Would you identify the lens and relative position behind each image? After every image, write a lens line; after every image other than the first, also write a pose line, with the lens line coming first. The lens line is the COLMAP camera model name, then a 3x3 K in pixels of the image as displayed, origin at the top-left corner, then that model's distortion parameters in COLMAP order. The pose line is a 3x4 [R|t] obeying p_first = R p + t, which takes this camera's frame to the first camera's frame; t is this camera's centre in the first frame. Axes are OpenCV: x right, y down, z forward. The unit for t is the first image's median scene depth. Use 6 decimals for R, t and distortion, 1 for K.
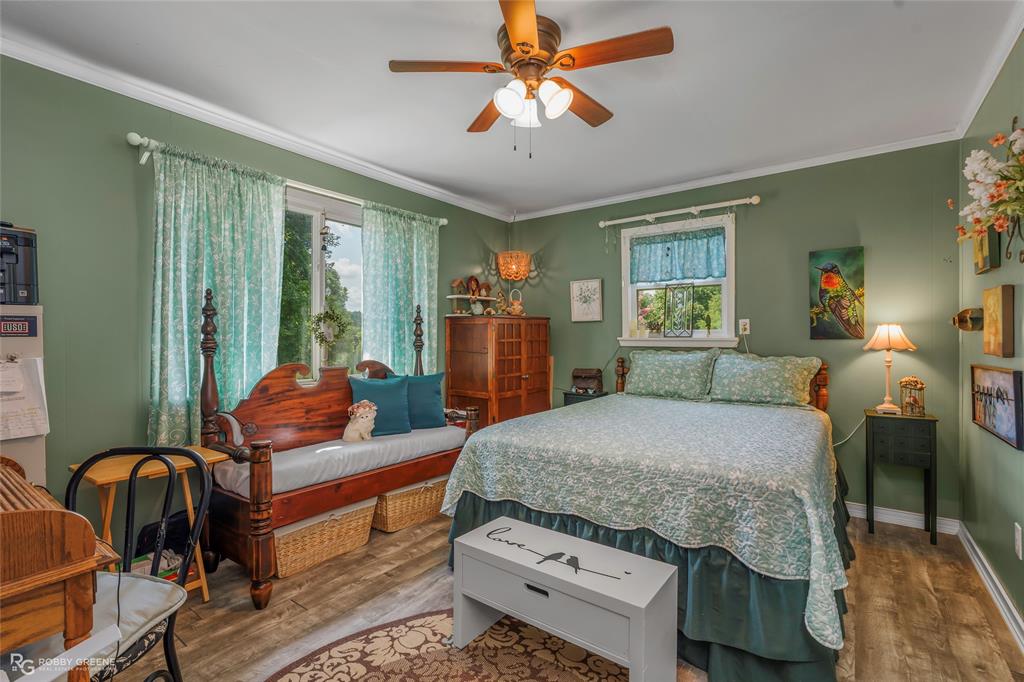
lens RADIAL K [[461.4, 0, 512.0], [0, 461.4, 341.0], [0, 0, 1]] dist [-0.001108, 0.000475]
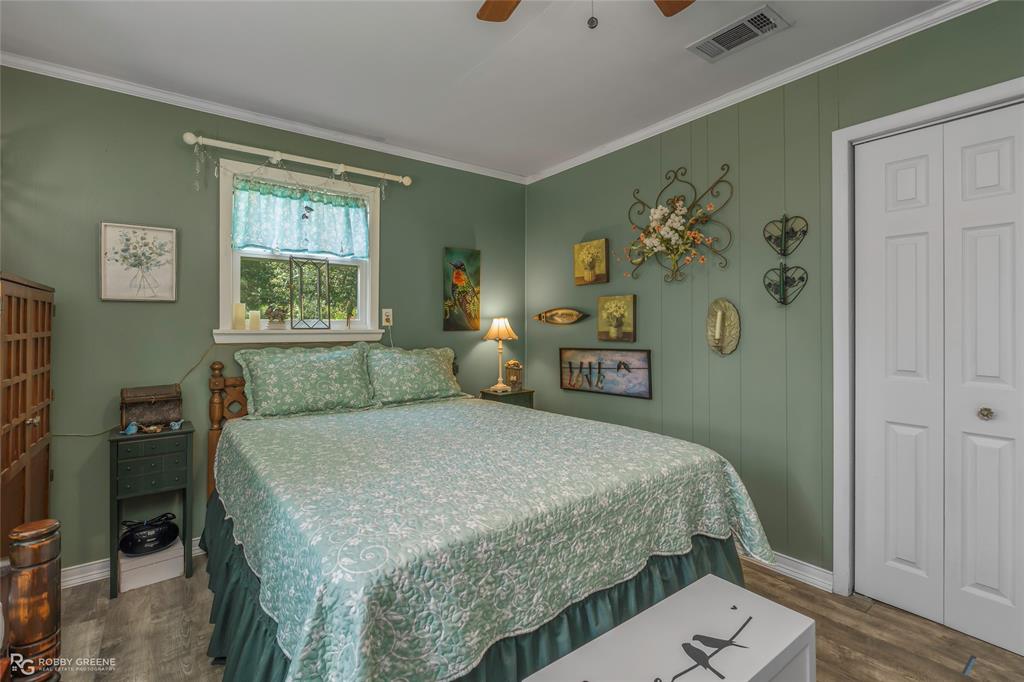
lens RADIAL K [[474.8, 0, 513.8], [0, 474.8, 322.2], [0, 0, 1]] dist [-0.004733, -0.000158]
pose [[0.279887, 0.012737, 0.959949, -0.339845], [0.009936, 0.999820, -0.016163, -0.004332], [-0.959982, 0.014062, 0.279710, 0.552717]]
